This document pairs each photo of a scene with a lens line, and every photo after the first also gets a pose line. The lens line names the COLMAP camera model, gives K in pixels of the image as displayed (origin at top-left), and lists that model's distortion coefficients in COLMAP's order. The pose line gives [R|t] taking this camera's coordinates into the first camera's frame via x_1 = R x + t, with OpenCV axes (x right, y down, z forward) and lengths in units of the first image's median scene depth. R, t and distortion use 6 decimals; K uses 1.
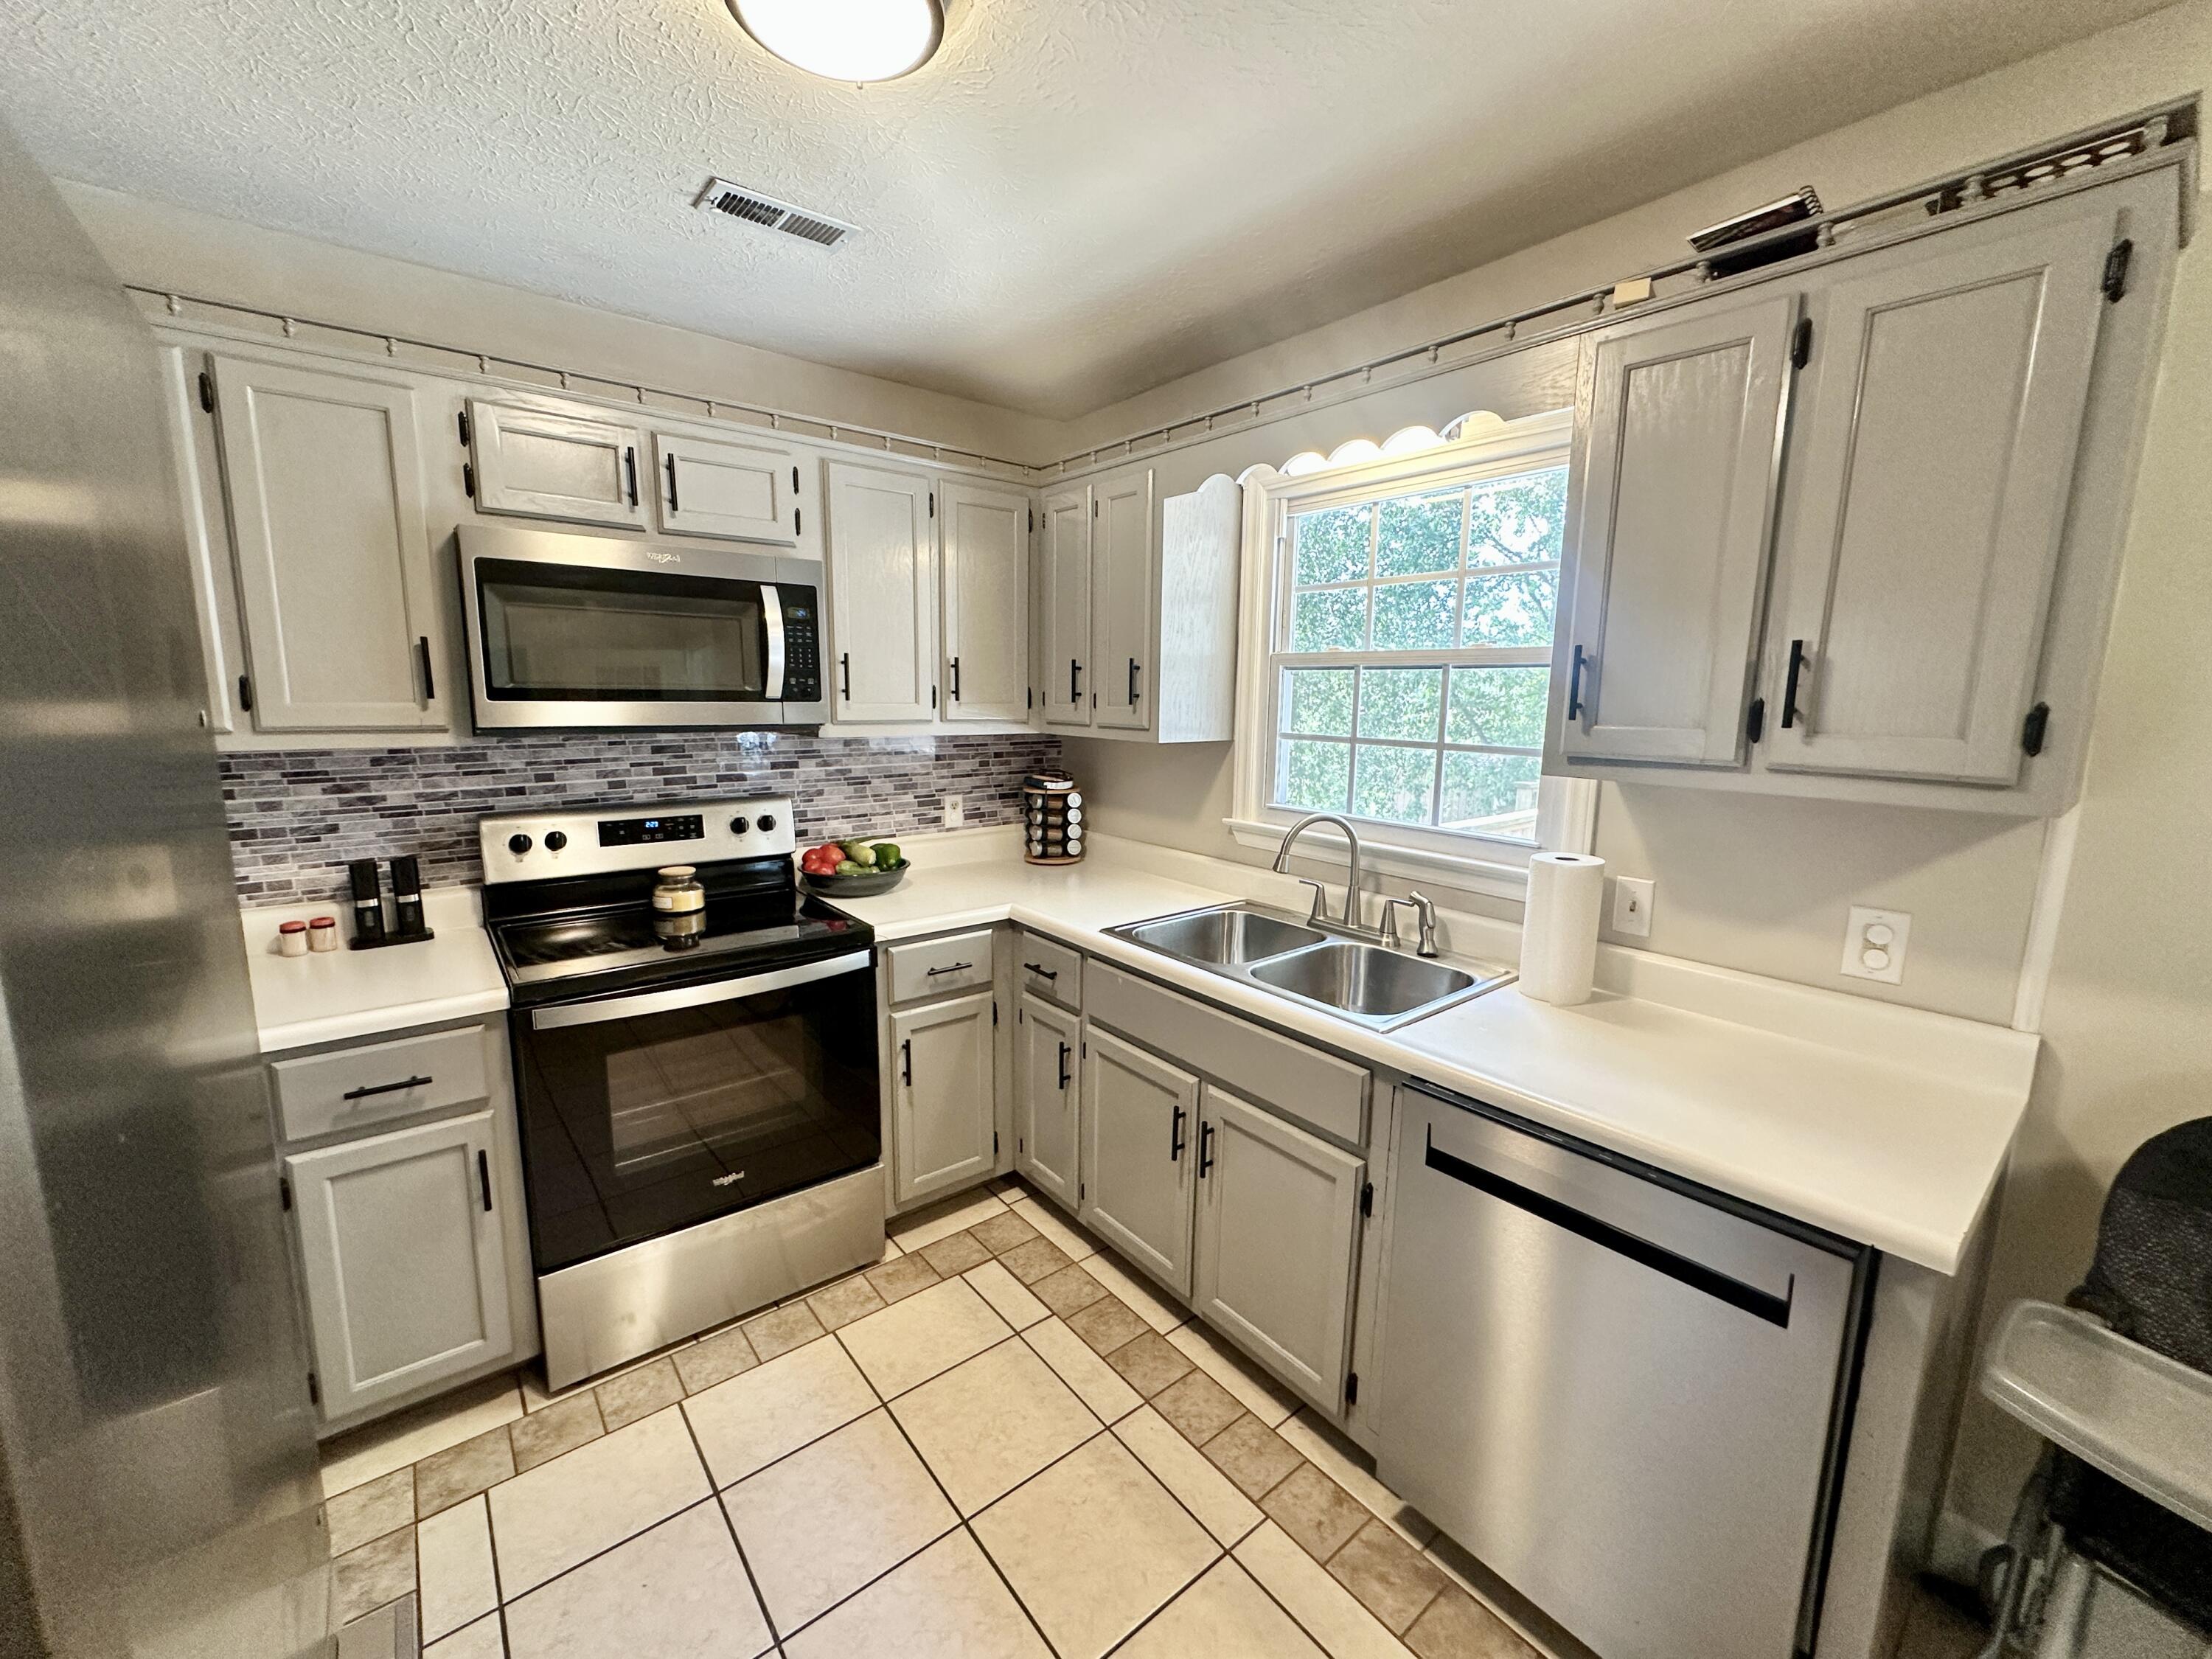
lens RADIAL K [[883.3, 0, 1106.0], [0, 883.3, 829.5], [0, 0, 1]] dist [-0.002913, -0.000341]
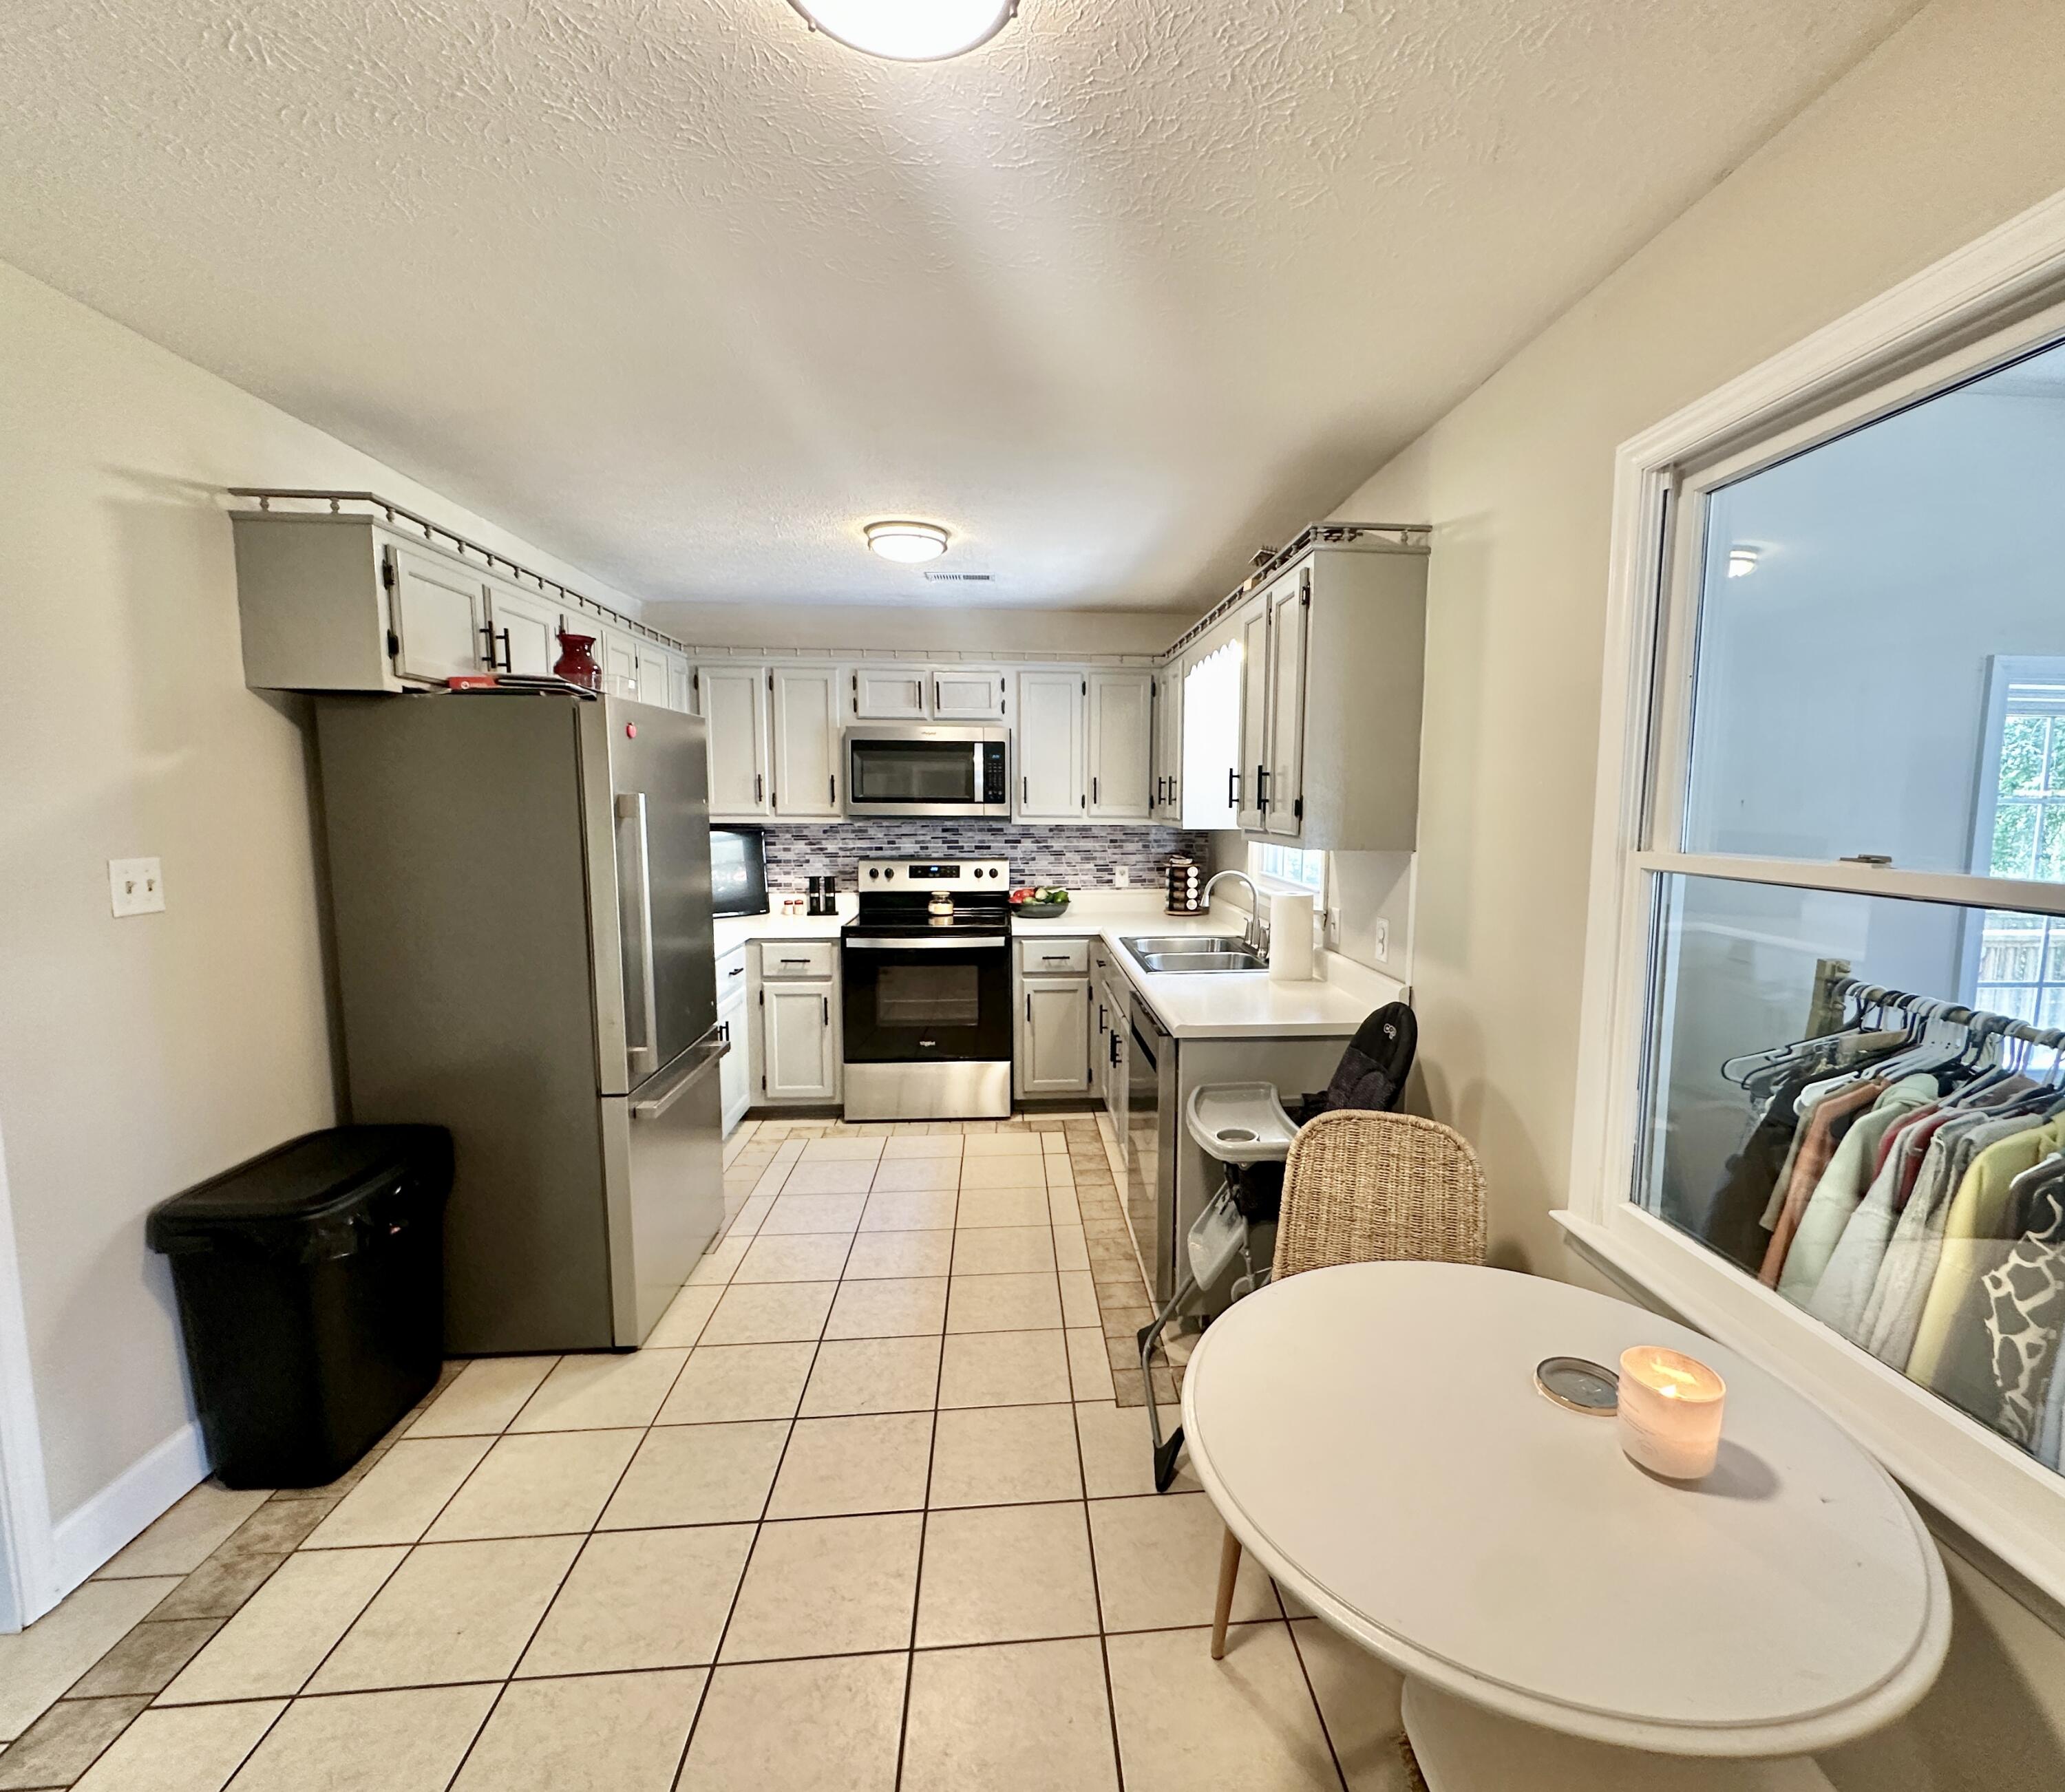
lens RADIAL K [[953.9, 0, 1088.0], [0, 953.9, 908.3], [0, 0, 1]] dist [0.000716, 0.000016]
pose [[0.833077, 0.053953, -0.550519, 0.924213], [-0.080840, 0.996422, -0.024679, 0.106189], [0.547218, 0.065063, 0.834458, -0.541546]]
